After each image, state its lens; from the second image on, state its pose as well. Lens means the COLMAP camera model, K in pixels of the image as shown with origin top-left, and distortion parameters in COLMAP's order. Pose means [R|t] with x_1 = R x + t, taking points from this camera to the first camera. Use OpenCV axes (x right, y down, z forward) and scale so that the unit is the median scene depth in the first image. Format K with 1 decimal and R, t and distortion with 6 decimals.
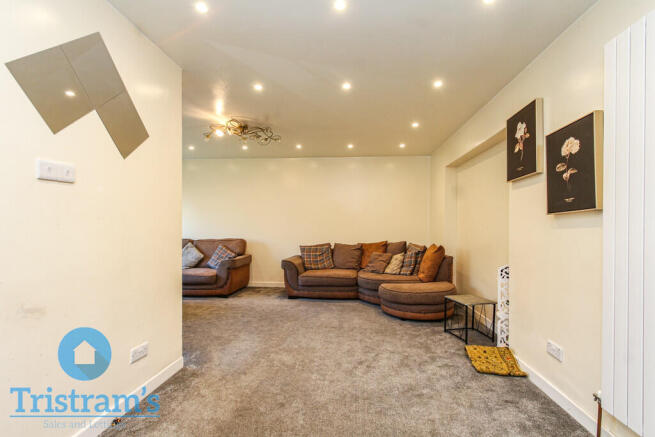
lens RADIAL K [[304.2, 0, 327.1], [0, 304.2, 223.2], [0, 0, 1]] dist [0.005610, -0.000986]
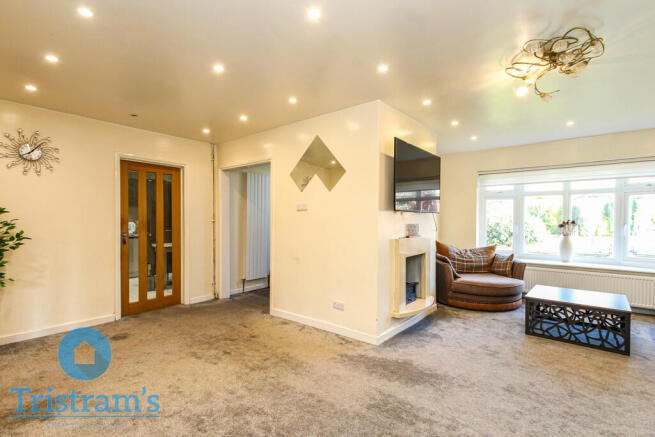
lens RADIAL K [[304.2, 0, 329.7], [0, 304.2, 222.4], [0, 0, 1]] dist [0.005610, -0.000986]
pose [[-0.575734, -0.001038, -0.817637, 0.330355], [0.006183, 0.999965, -0.005623, -0.007536], [0.817614, -0.008292, -0.575707, 0.798745]]
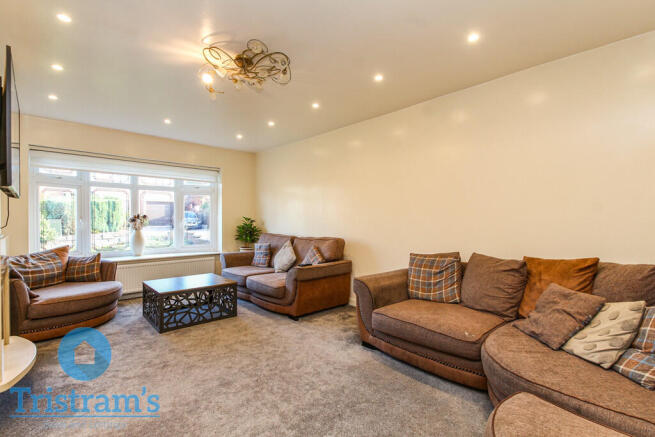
lens RADIAL K [[304.2, 0, 334.2], [0, 304.2, 220.5], [0, 0, 1]] dist [0.005610, -0.000986]
pose [[0.746265, -0.003517, -0.665640, 0.216647], [0.014408, 0.999837, 0.010871, 0.003275], [0.665493, -0.017703, 0.746194, 0.529952]]
